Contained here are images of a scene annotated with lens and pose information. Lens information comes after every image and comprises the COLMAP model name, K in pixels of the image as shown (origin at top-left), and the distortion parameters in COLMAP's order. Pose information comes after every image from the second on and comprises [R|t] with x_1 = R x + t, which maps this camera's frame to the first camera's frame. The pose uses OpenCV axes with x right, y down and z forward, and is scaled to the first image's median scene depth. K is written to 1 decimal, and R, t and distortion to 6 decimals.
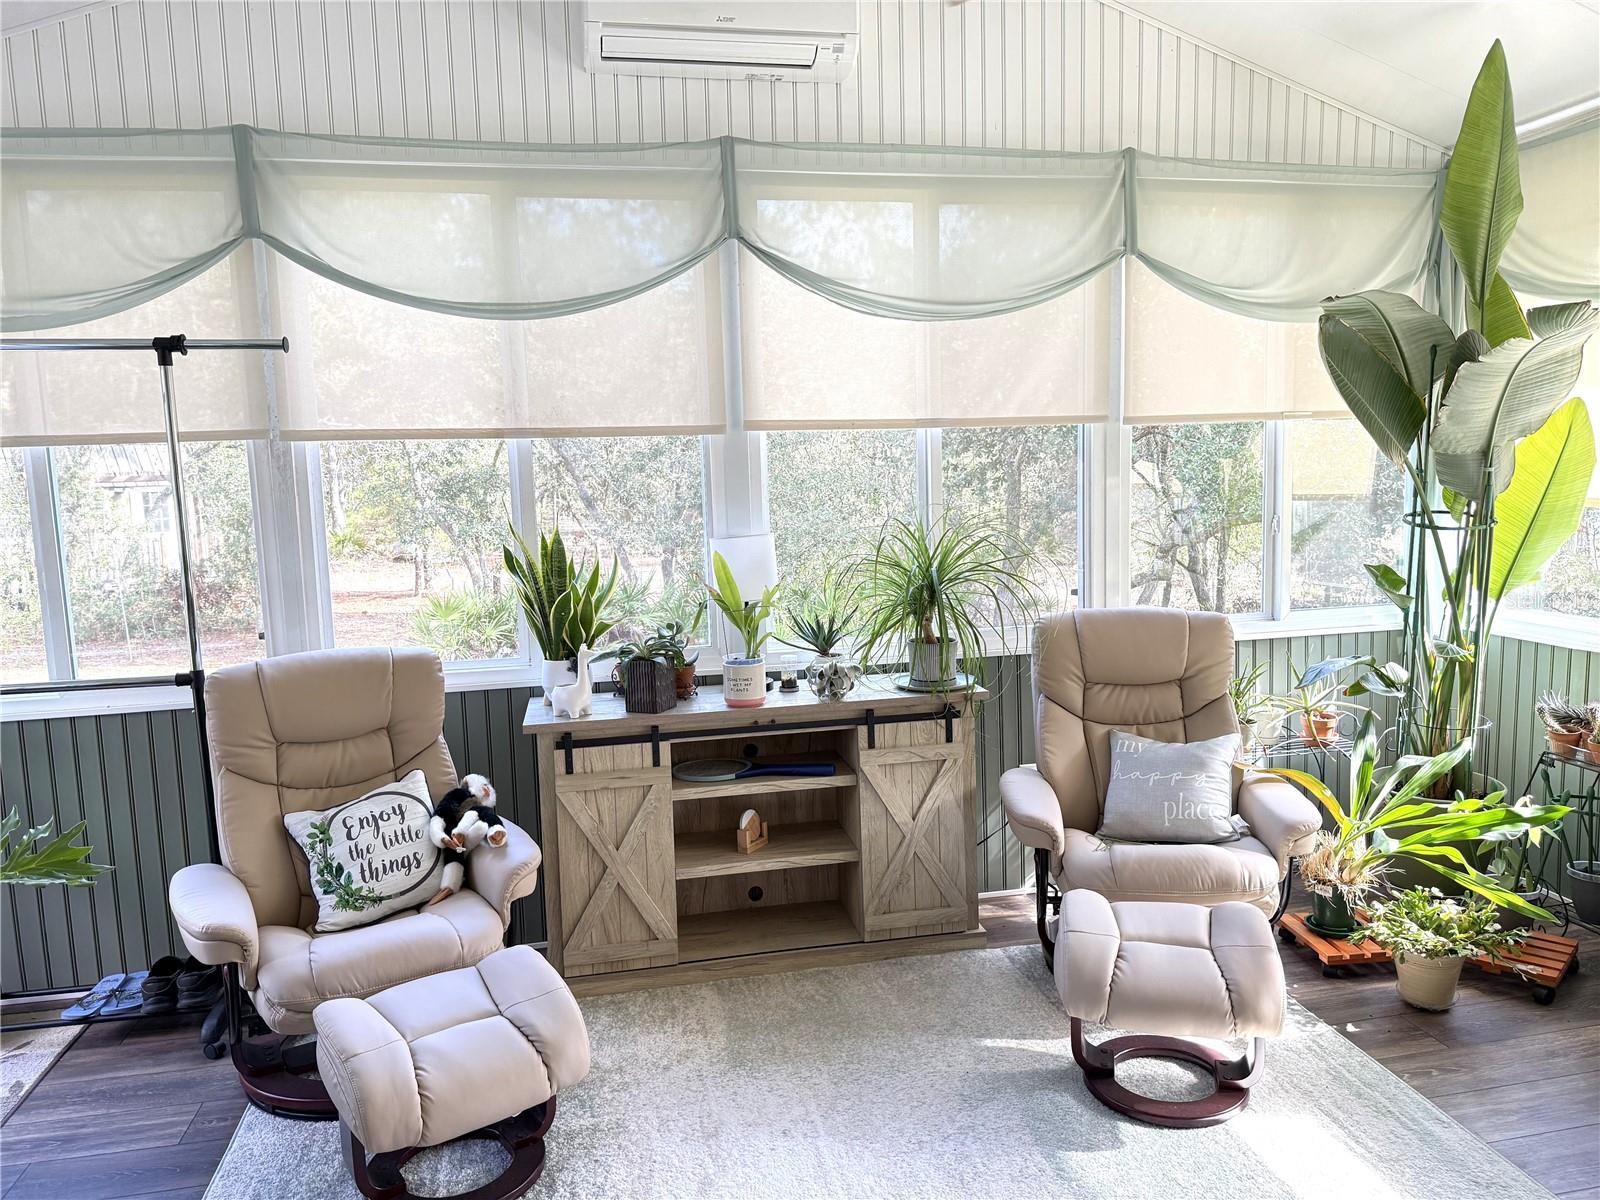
lens RADIAL K [[1126.5, 0, 802.8], [0, 1126.5, 598.9], [0, 0, 1]] dist [0.062441, -0.080359]
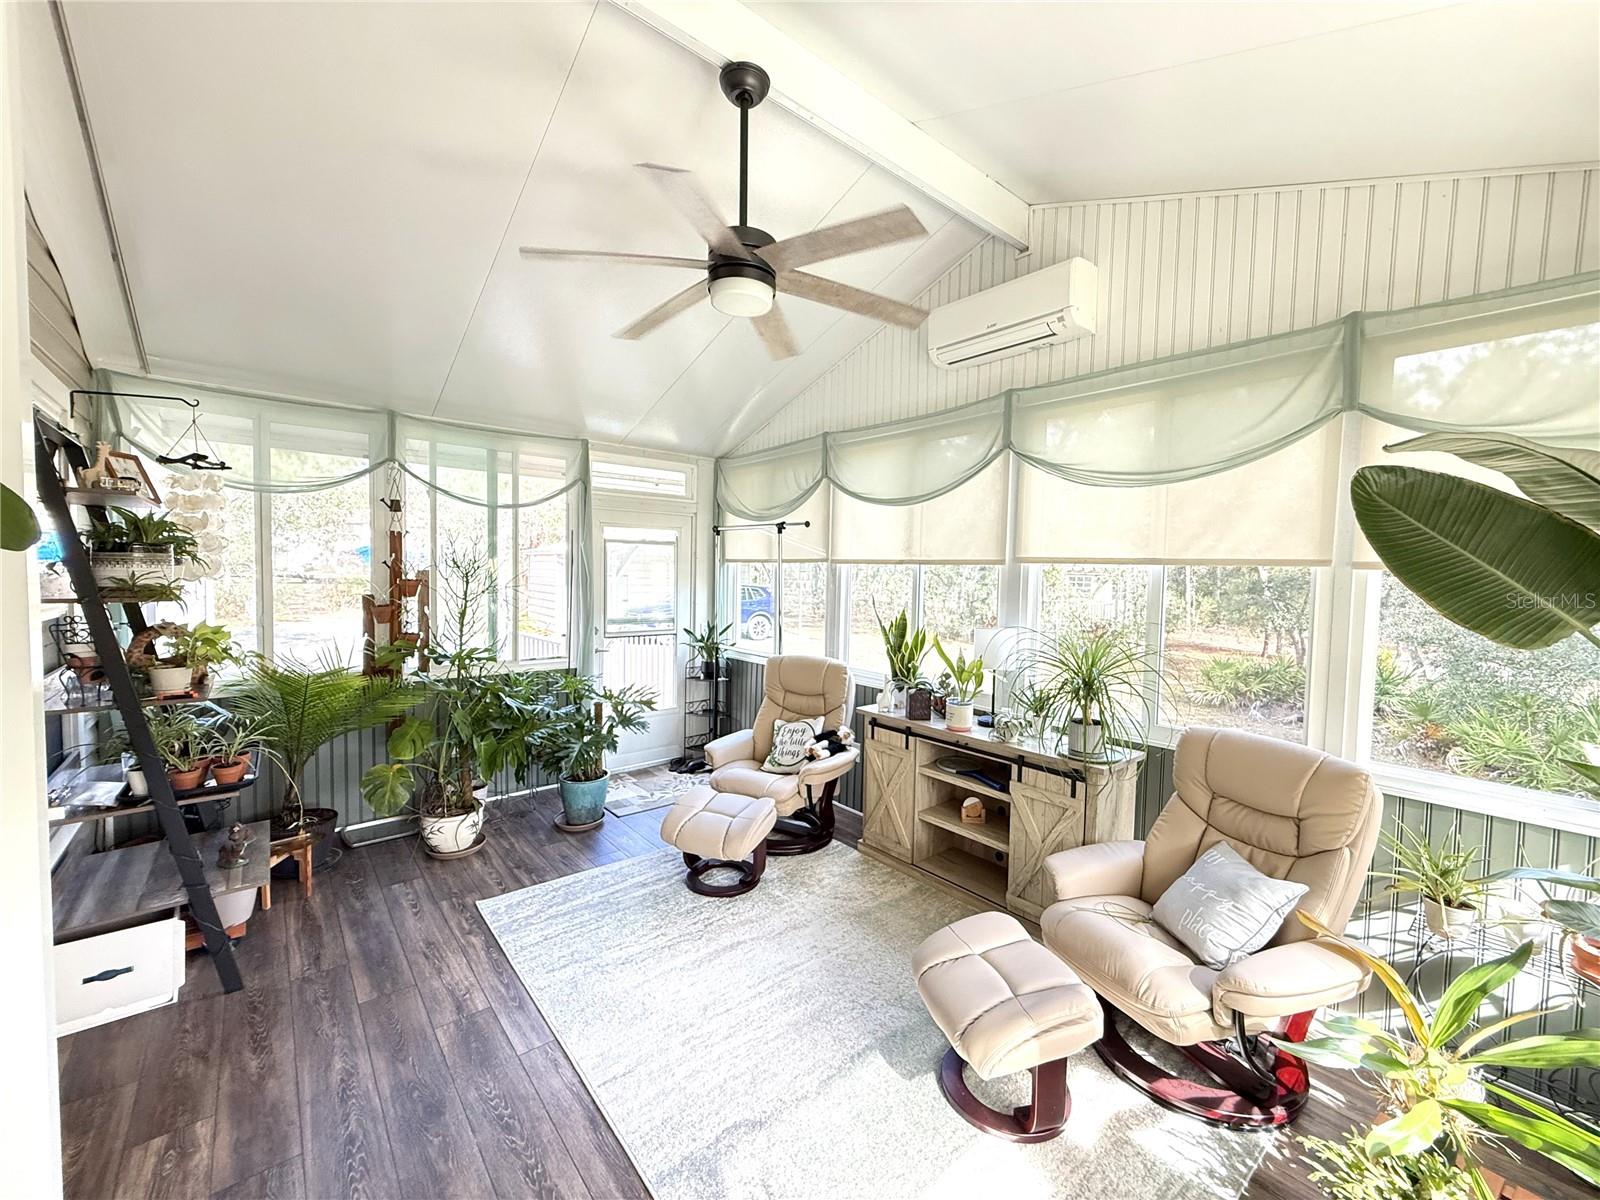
lens RADIAL K [[648.7, 0, 805.3], [0, 648.7, 603.2], [0, 0, 1]] dist [-0.000827, 0.000048]
pose [[0.471210, 0.079779, -0.878406, 0.650682], [-0.143942, 0.989505, 0.012654, -0.067605], [0.870197, 0.120477, 0.477748, 0.325973]]
